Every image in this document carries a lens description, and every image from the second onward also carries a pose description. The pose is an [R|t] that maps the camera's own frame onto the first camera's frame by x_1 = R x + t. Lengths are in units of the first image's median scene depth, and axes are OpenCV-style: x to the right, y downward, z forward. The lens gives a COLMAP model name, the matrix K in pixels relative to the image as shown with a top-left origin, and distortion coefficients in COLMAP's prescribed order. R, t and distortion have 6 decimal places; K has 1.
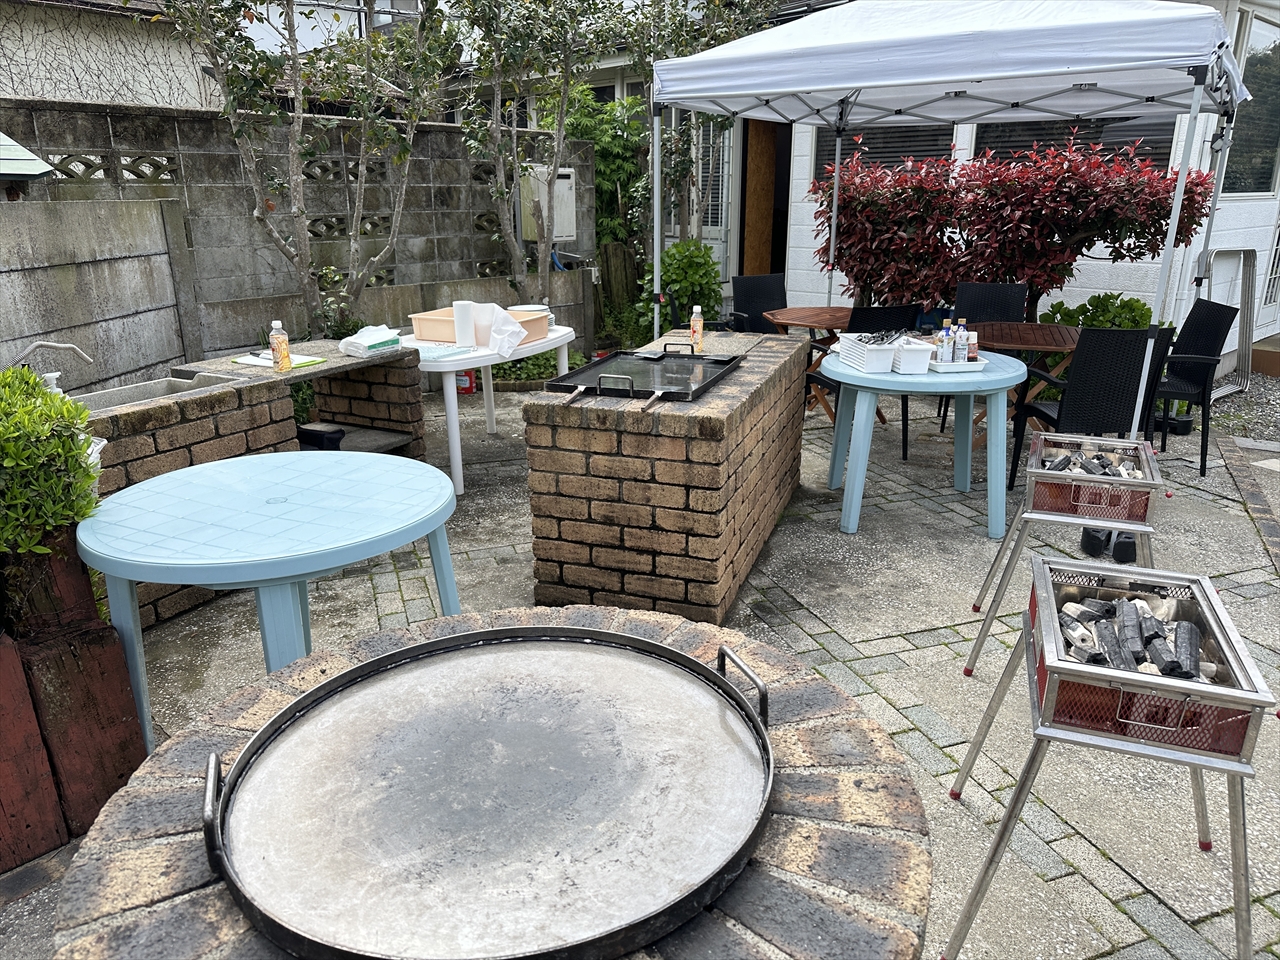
lens RADIAL K [[898.4, 0, 640.0], [0, 898.4, 480.0], [0, 0, 1]] dist [-0.001945, -0.006419]
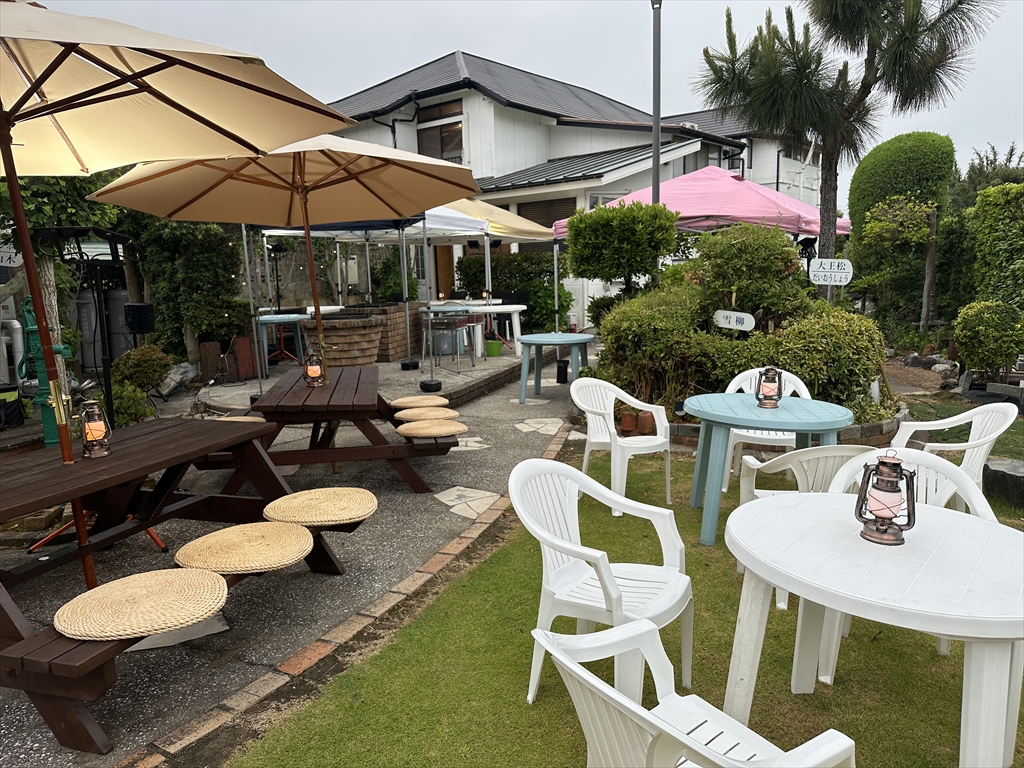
lens RADIAL K [[718.7, 0, 512.0], [0, 718.7, 384.0], [0, 0, 1]] dist [-0.001945, -0.006419]
pose [[0.993681, -0.037645, 0.105735, 0.194019], [0.053724, 0.986671, -0.153603, 0.491538], [-0.098544, 0.158313, 0.982459, -1.389524]]
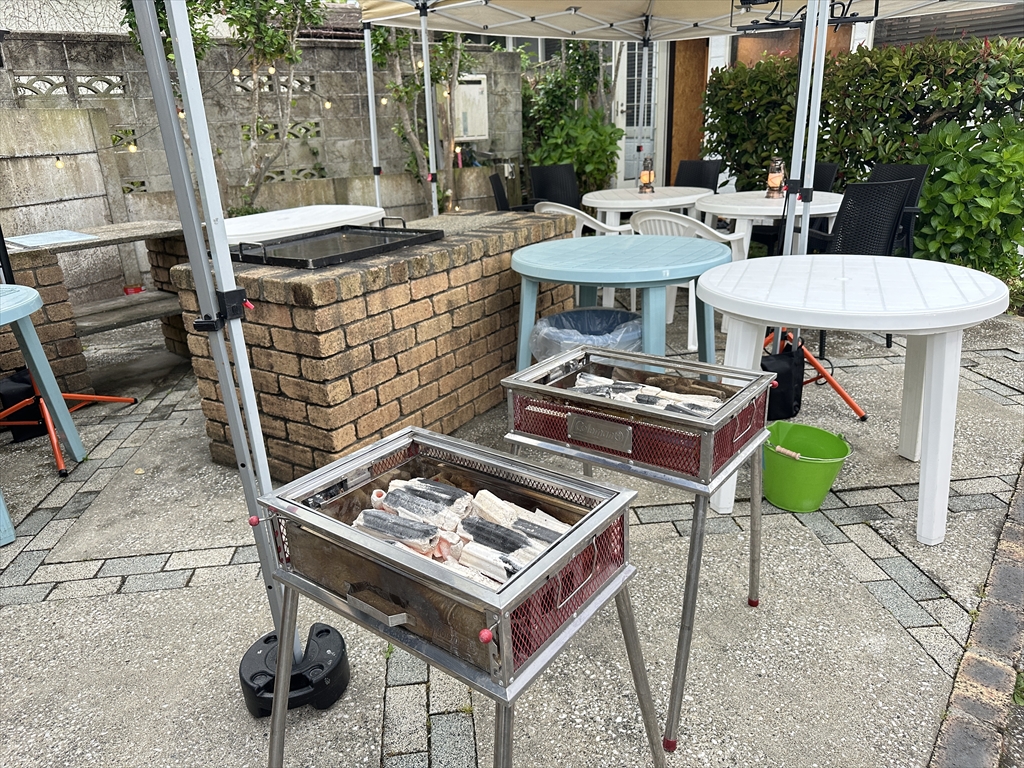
lens RADIAL K [[718.7, 0, 512.0], [0, 718.7, 384.0], [0, 0, 1]] dist [-0.001945, -0.006419]
pose [[0.971853, 0.047229, -0.230806, 0.275771], [-0.037073, 0.998152, 0.048149, -0.004388], [0.232653, -0.038237, 0.971808, 0.167950]]
